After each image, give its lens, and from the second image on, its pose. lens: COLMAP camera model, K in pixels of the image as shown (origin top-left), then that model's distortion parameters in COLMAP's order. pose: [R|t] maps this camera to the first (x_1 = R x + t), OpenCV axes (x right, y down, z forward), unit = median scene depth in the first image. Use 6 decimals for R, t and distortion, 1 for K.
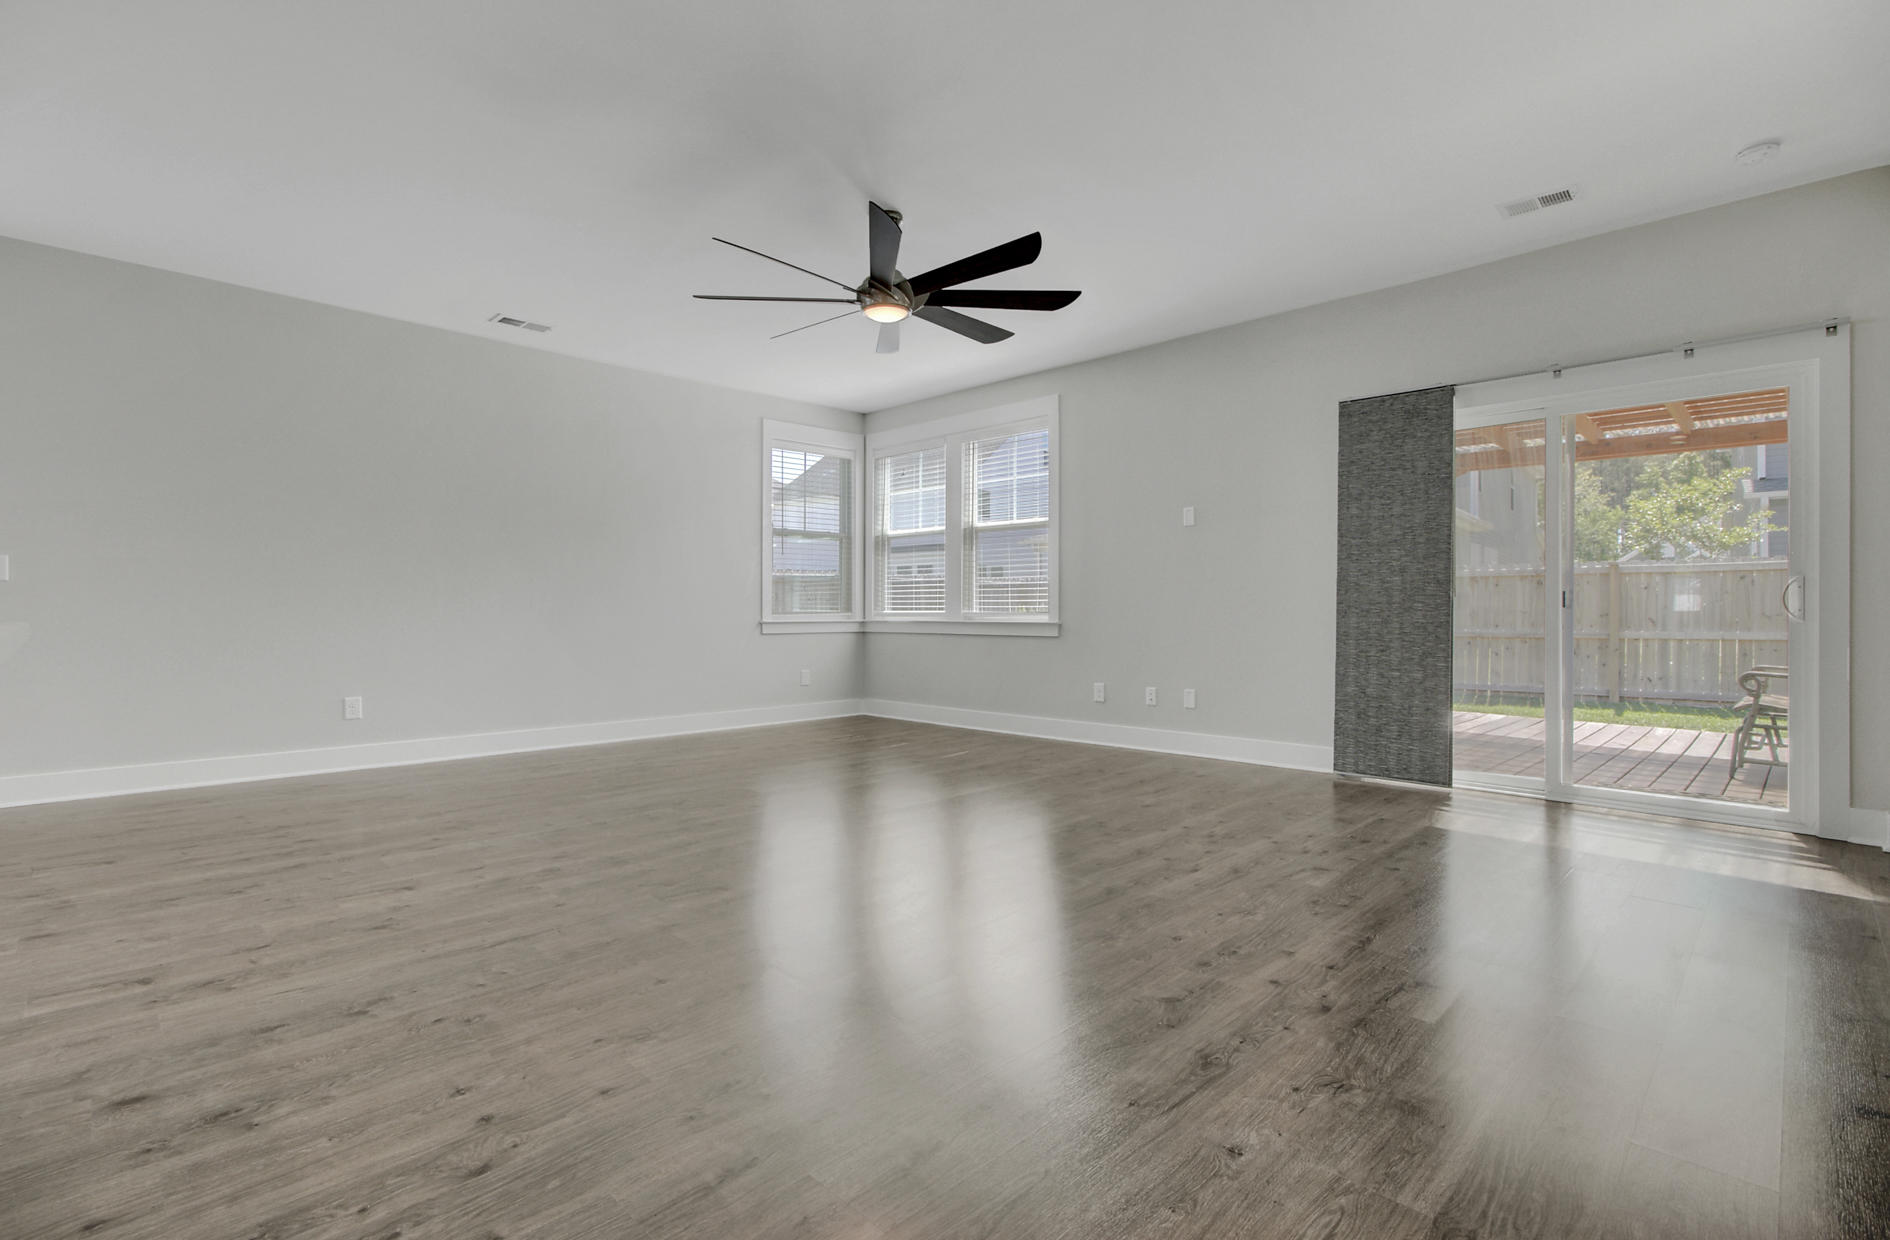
lens RADIAL K [[870.3, 0, 950.9], [0, 870.3, 604.5], [0, 0, 1]] dist [0.004775, -0.001432]
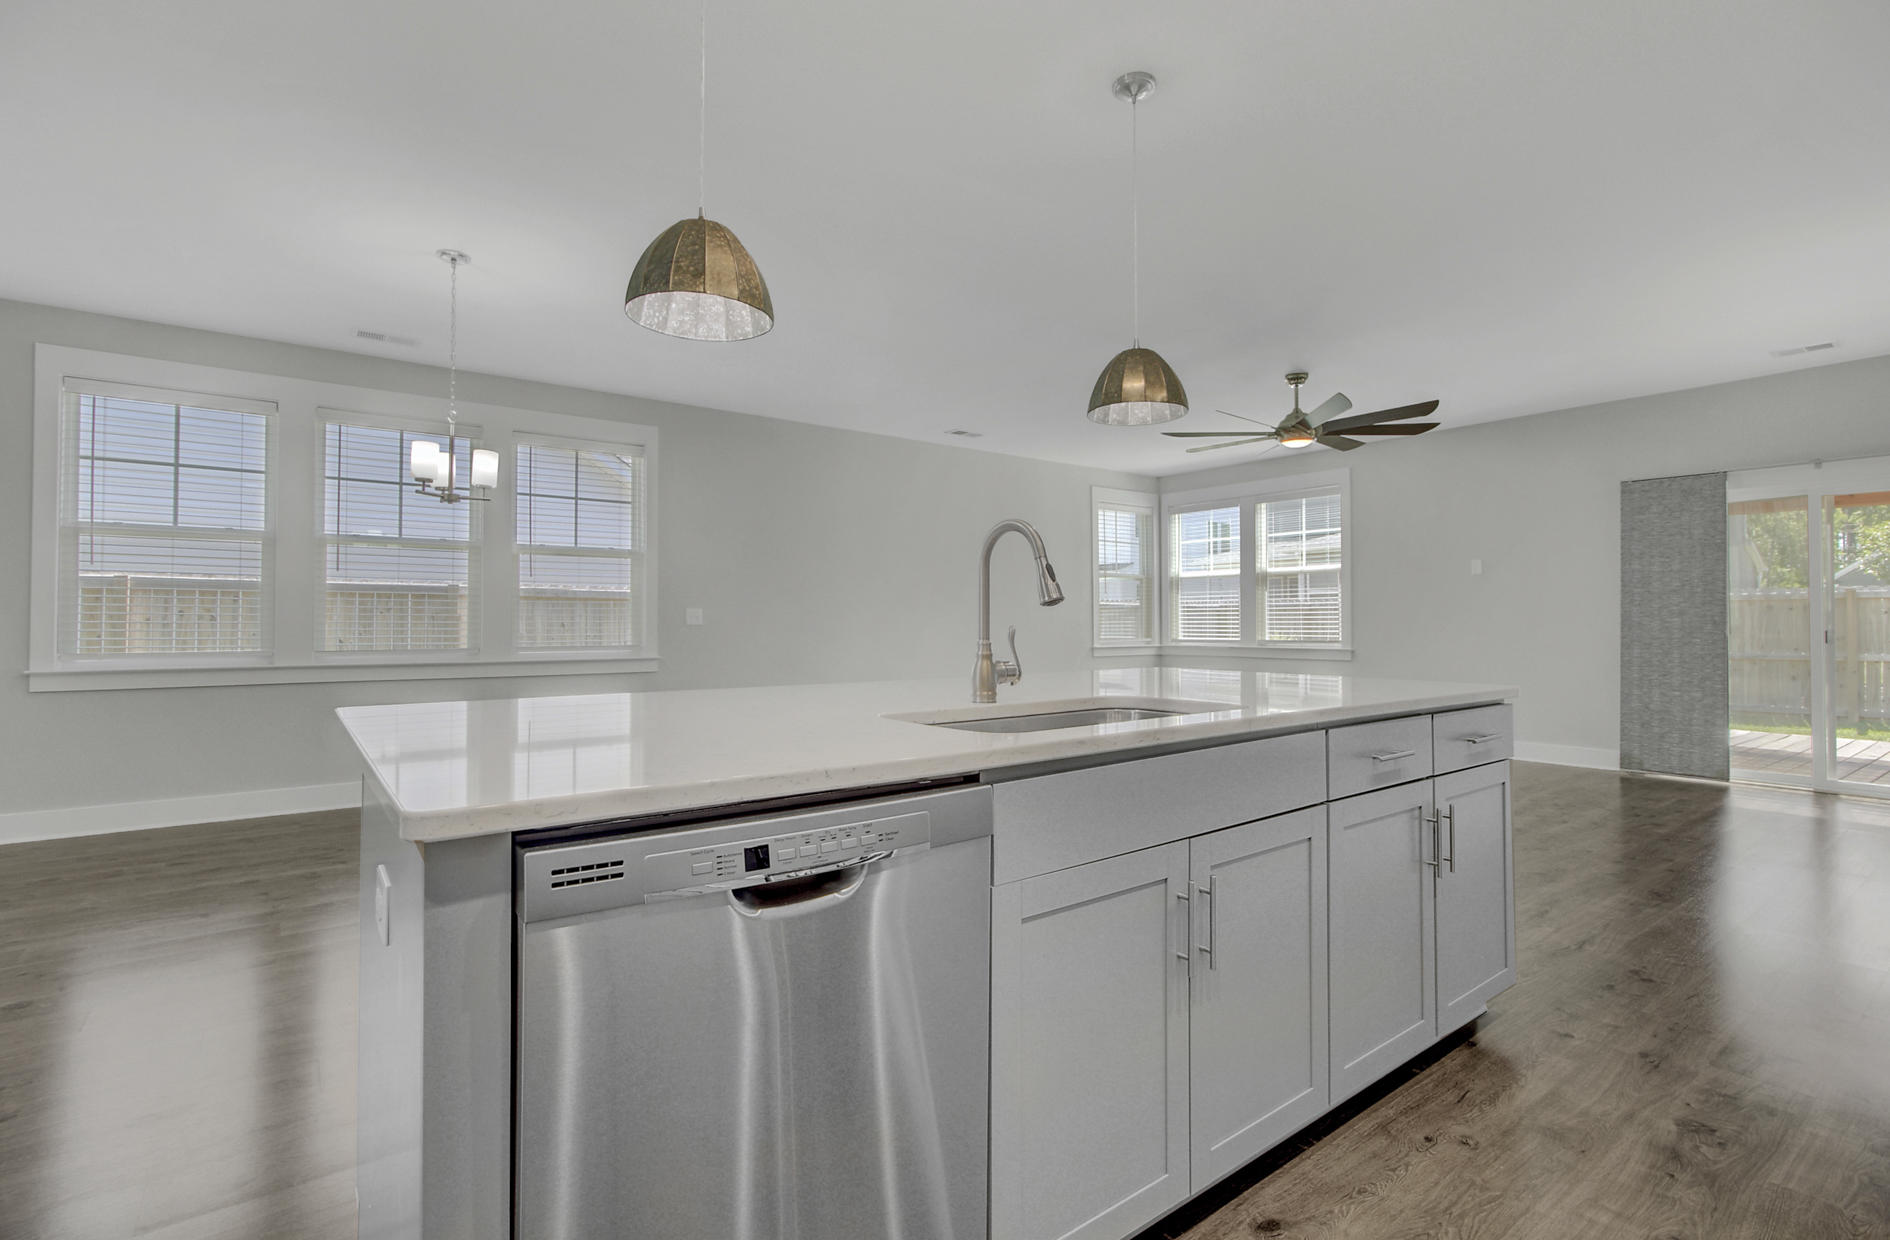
lens RADIAL K [[870.3, 0, 937.2], [0, 870.3, 604.8], [0, 0, 1]] dist [0.004775, -0.001432]
pose [[0.989117, -0.004920, -0.147046, -0.355554], [0.002697, 0.999879, -0.015319, -0.032393], [0.147104, 0.014755, 0.989011, -0.411079]]
